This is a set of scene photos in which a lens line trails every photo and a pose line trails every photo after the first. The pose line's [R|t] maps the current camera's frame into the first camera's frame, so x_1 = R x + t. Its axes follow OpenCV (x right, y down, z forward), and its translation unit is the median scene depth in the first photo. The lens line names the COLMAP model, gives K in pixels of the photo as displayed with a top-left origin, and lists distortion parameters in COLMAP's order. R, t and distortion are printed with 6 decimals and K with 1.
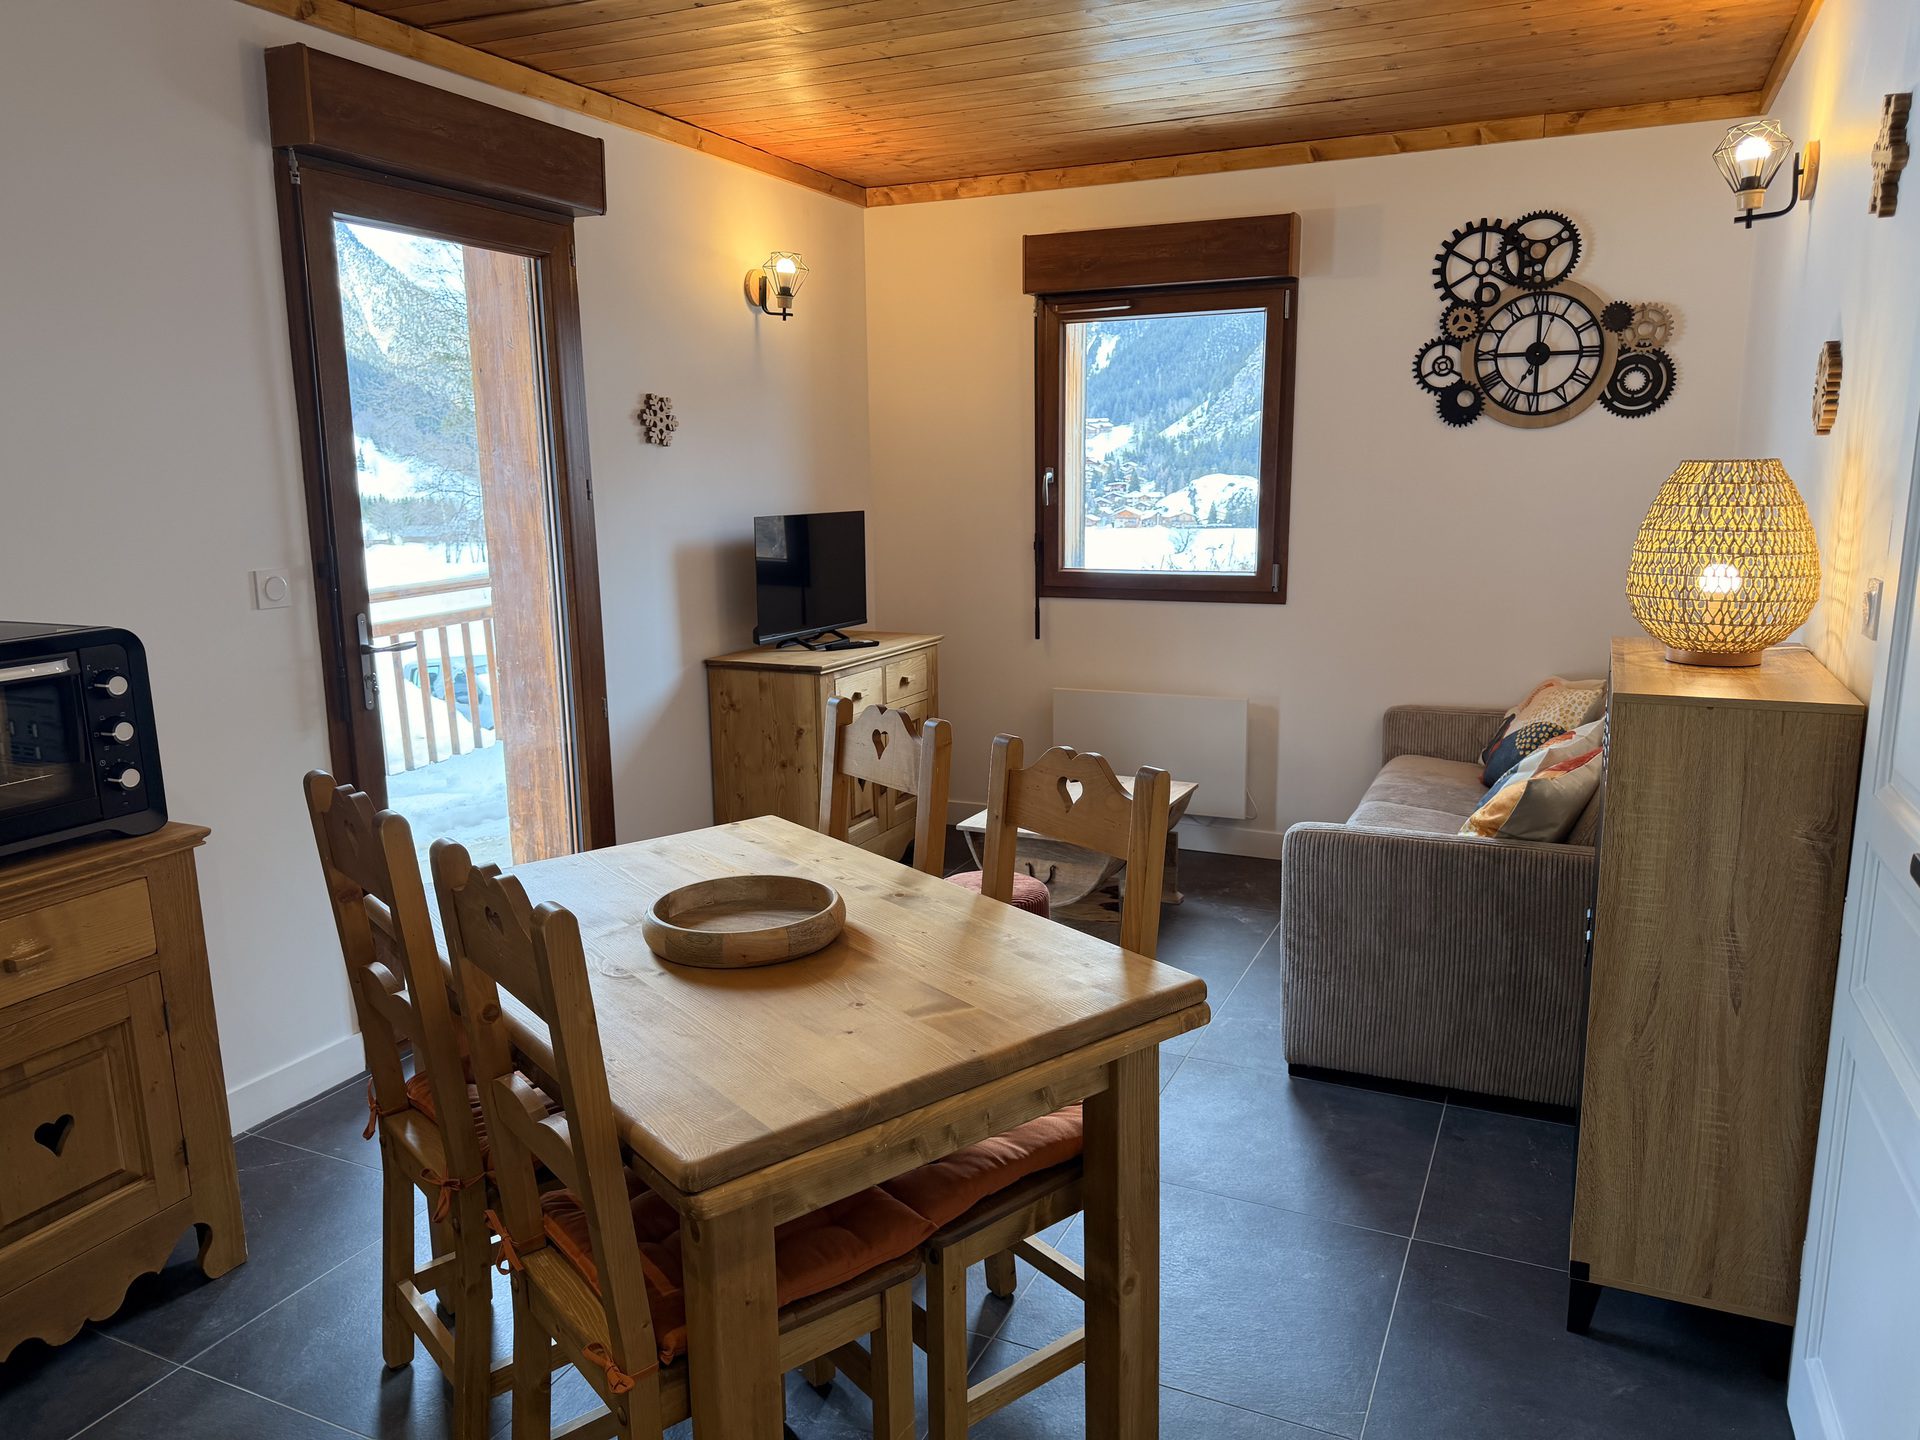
lens RADIAL K [[1350.2, 0, 952.6], [0, 1350.2, 762.6], [0, 0, 1]] dist [0.001668, -0.004847]
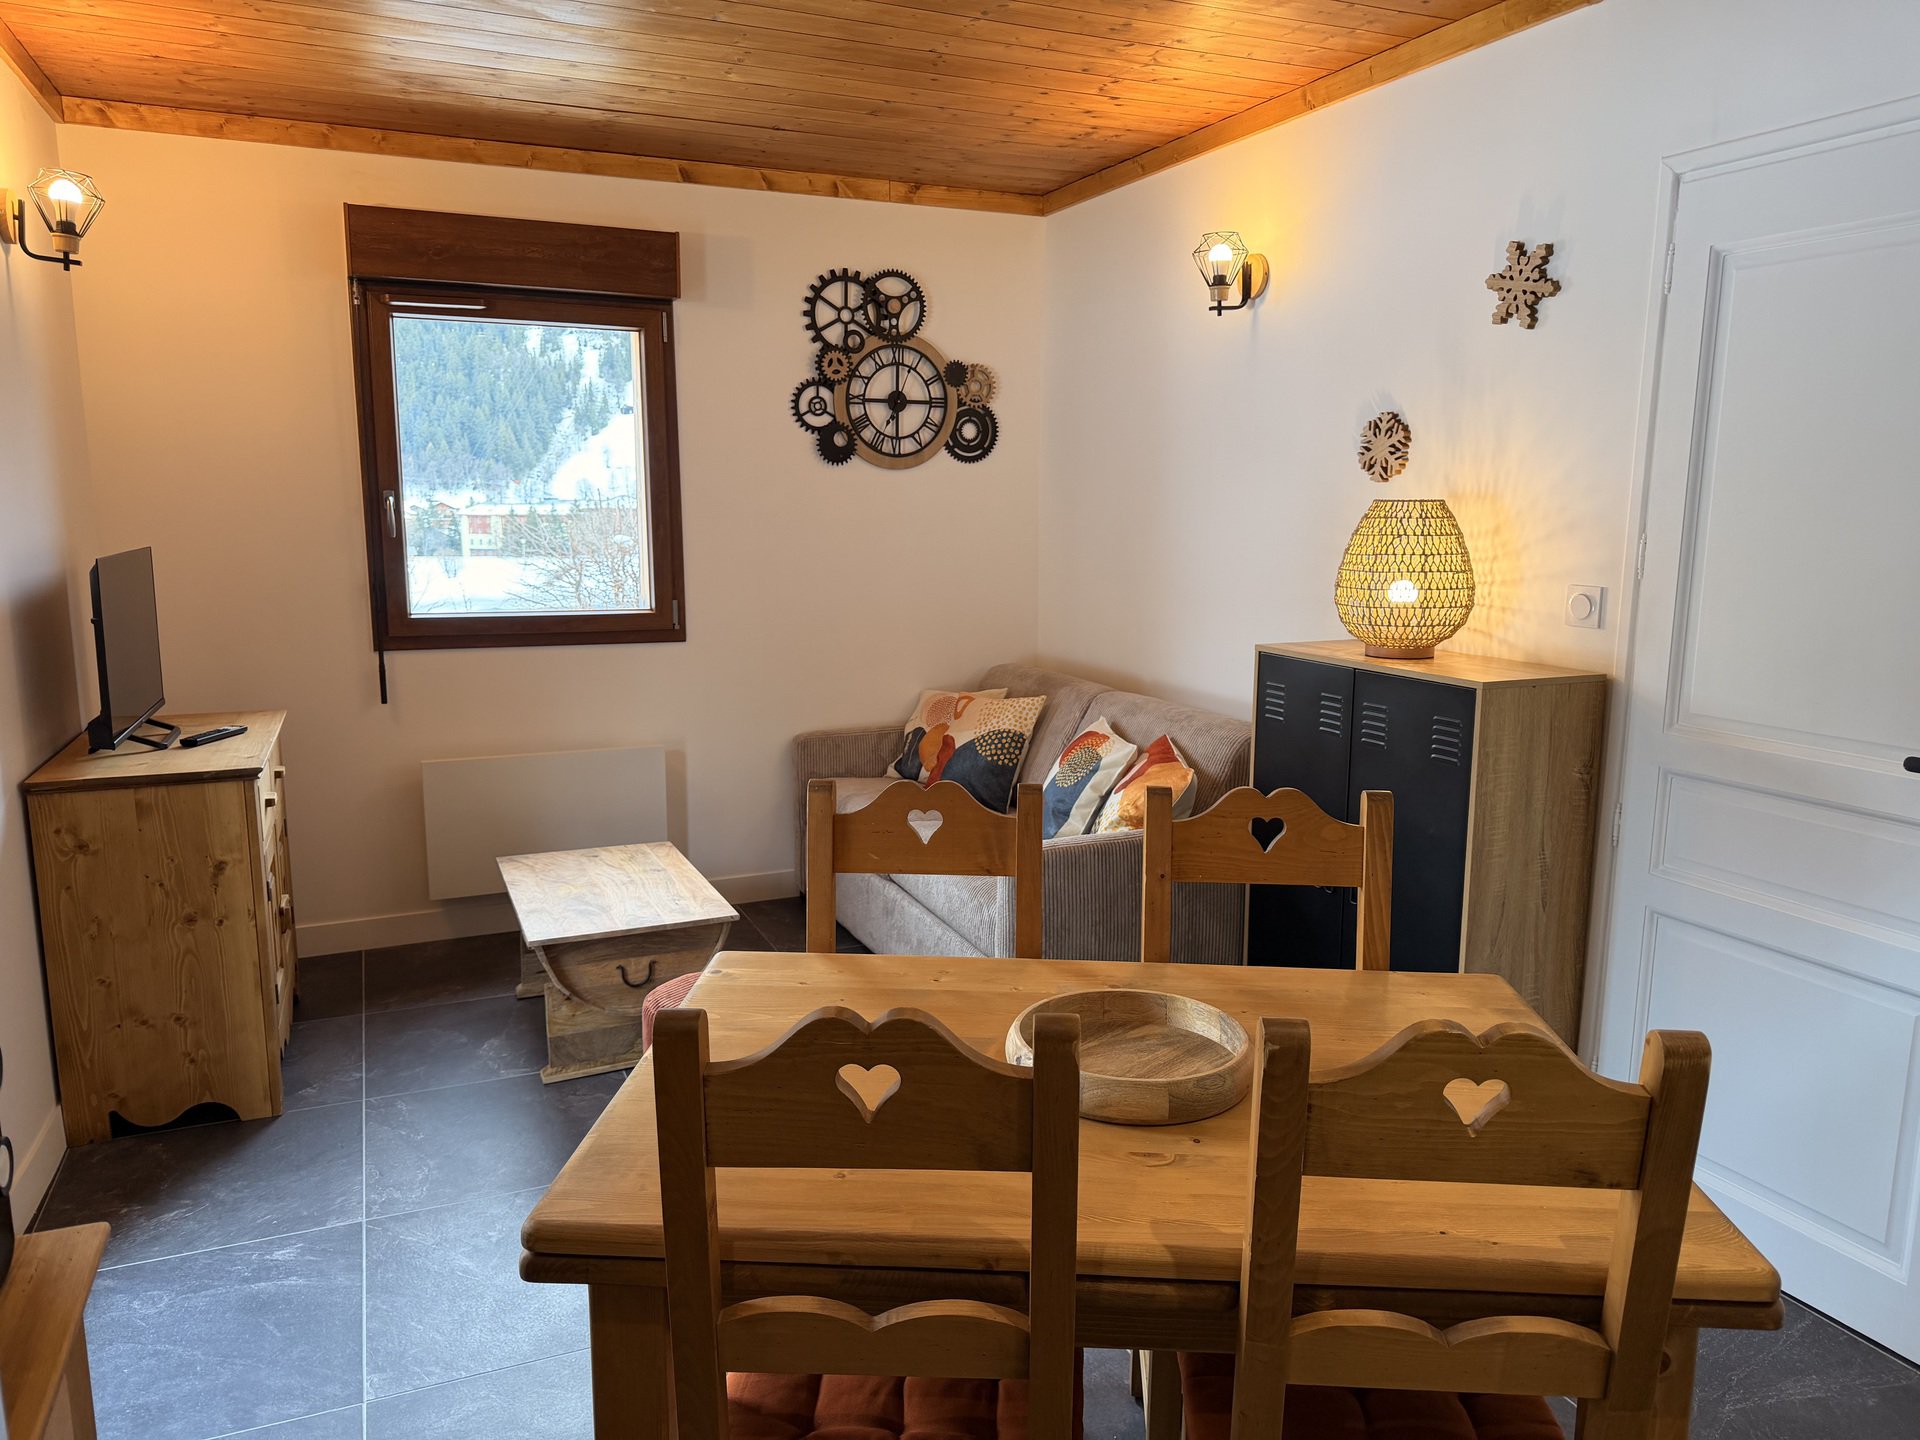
lens RADIAL K [[1365.1, 0, 958.2], [0, 1365.1, 751.0], [0, 0, 1]] dist [0.055903, -0.071550]
pose [[0.673156, -0.115901, 0.730361, -0.367830], [0.142478, 0.989464, 0.025700, -0.045580], [-0.725645, 0.086760, 0.682577, 0.235892]]
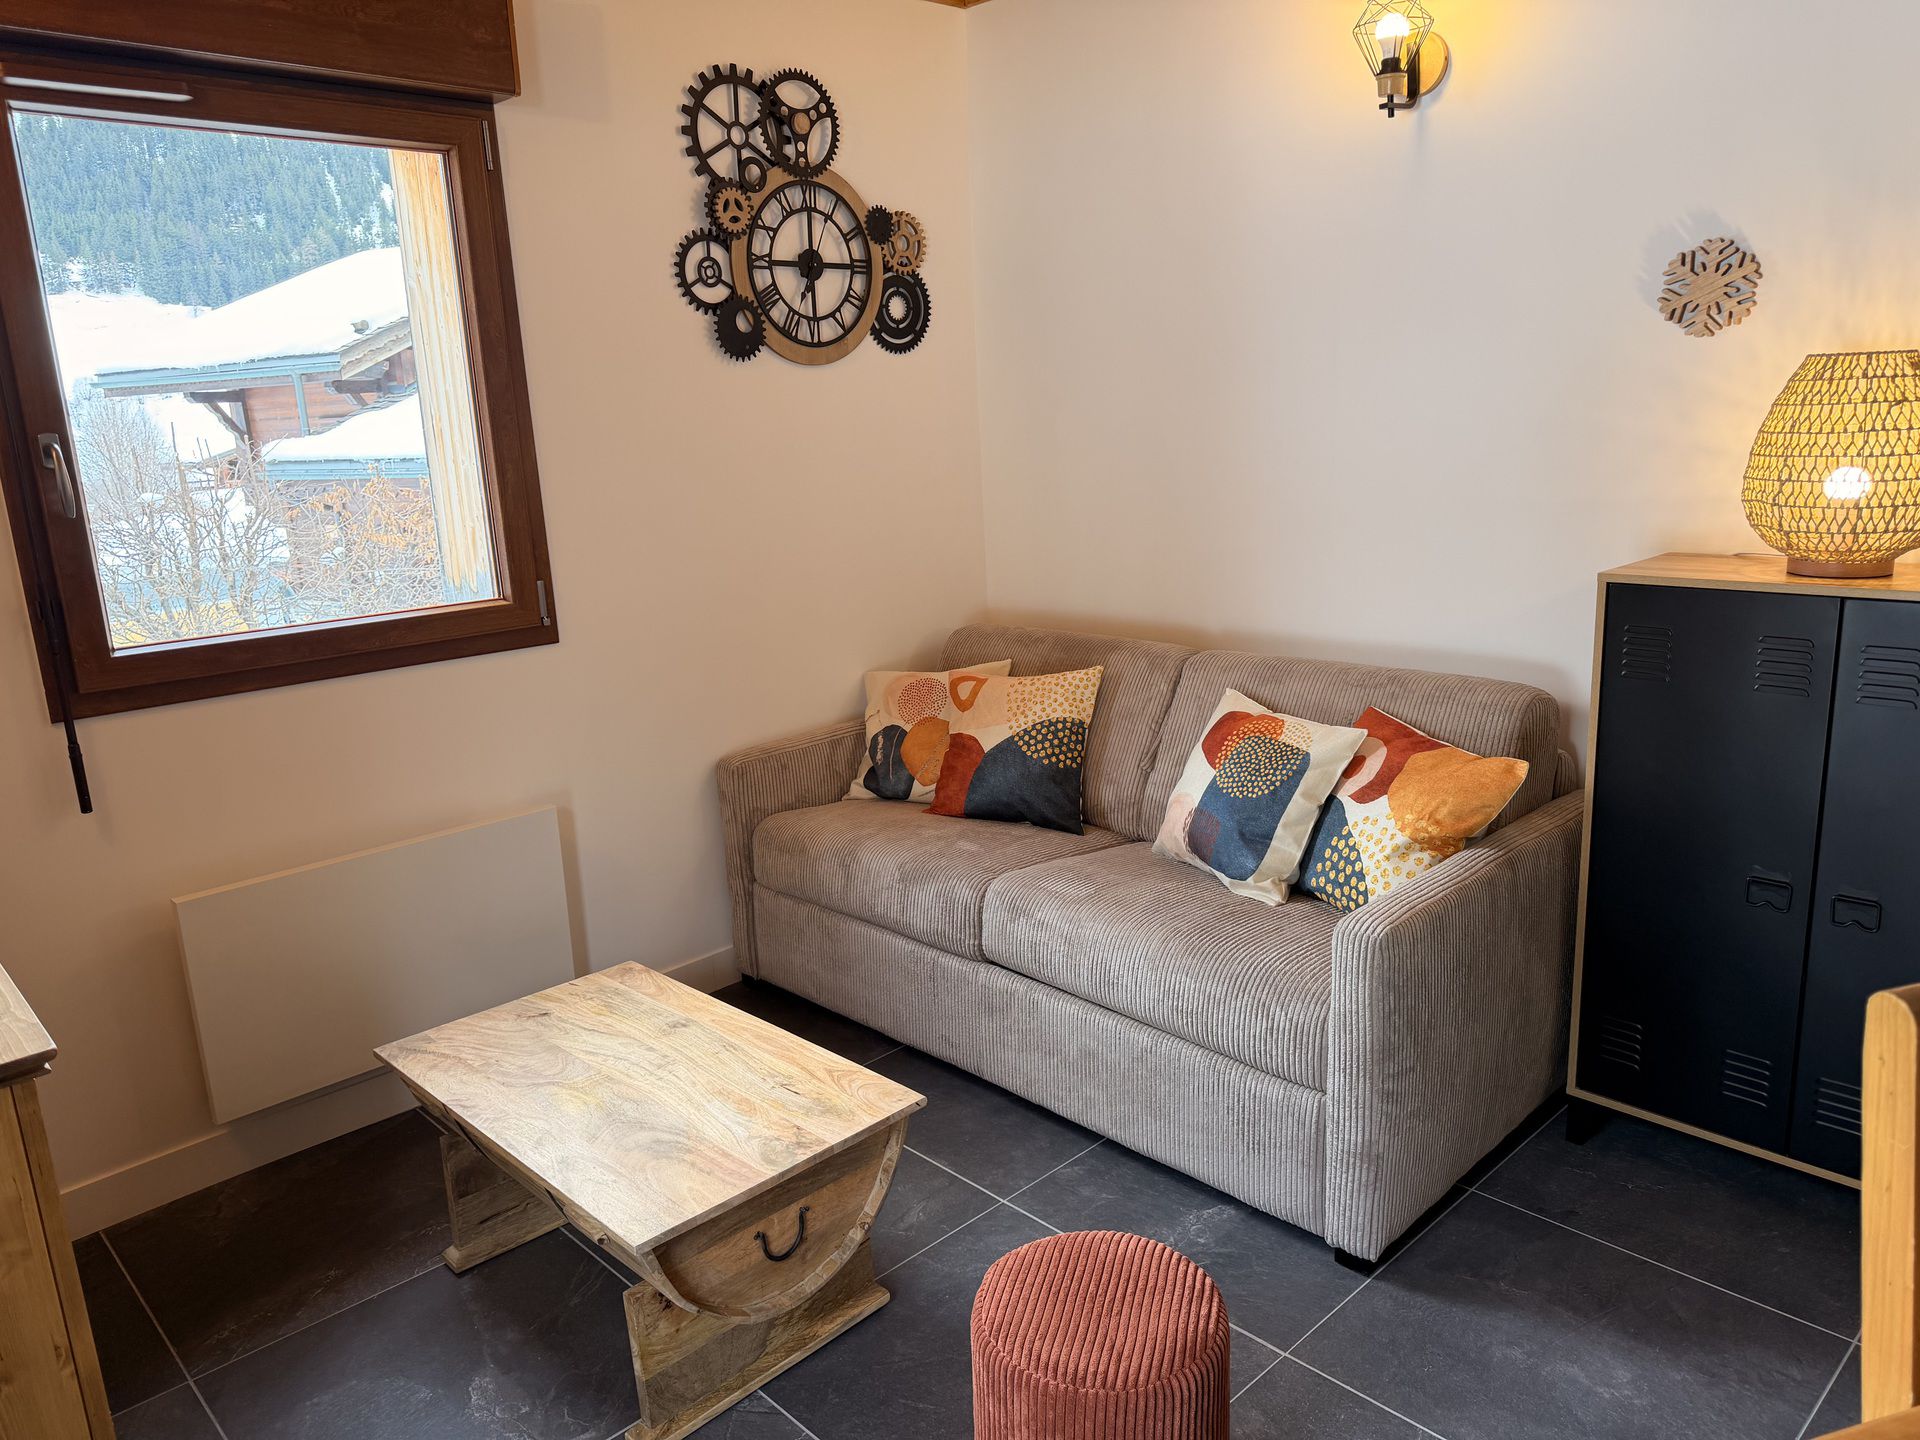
lens RADIAL K [[1373.4, 0, 992.7], [0, 1373.4, 760.3], [0, 0, 1]] dist [-0.011735, -0.010666]
pose [[0.367139, -0.232352, 0.900678, -0.281944], [0.236531, 0.959790, 0.151185, -0.127898], [-0.899590, 0.157533, 0.407335, 0.636457]]
